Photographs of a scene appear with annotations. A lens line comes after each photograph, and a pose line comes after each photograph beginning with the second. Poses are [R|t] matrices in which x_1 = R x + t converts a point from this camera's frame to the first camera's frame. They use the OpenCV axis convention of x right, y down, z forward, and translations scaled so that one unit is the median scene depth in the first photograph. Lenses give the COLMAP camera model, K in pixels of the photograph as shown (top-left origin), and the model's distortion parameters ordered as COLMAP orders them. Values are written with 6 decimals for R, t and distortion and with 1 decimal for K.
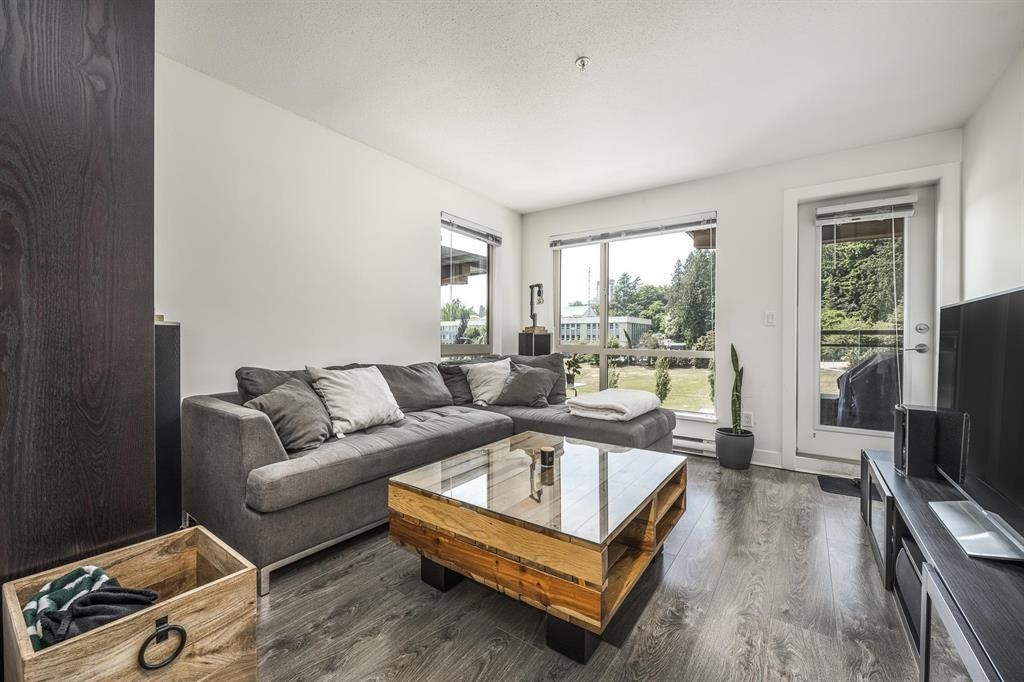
lens RADIAL K [[409.2, 0, 516.7], [0, 409.2, 344.1], [0, 0, 1]] dist [-0.003845, -0.000158]
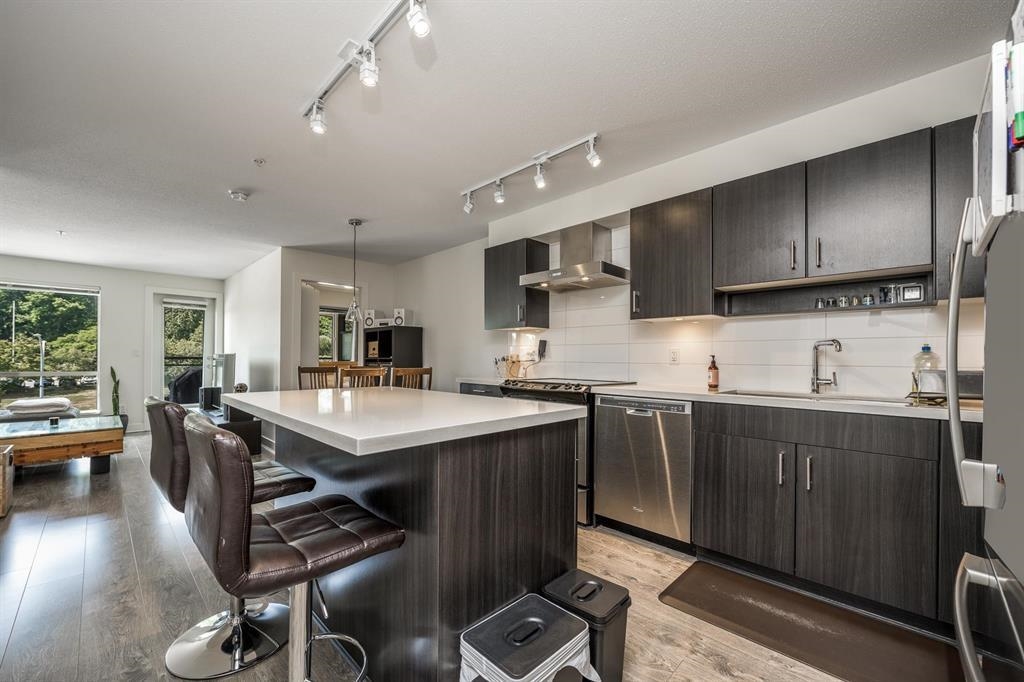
lens RADIAL K [[409.2, 0, 505.3], [0, 409.2, 359.1], [0, 0, 1]] dist [-0.003845, -0.000158]
pose [[0.173950, -0.005316, 0.984740, -0.918593], [0.008095, 0.999959, 0.003968, -0.023783], [-0.984721, 0.007282, 0.173986, -0.974821]]
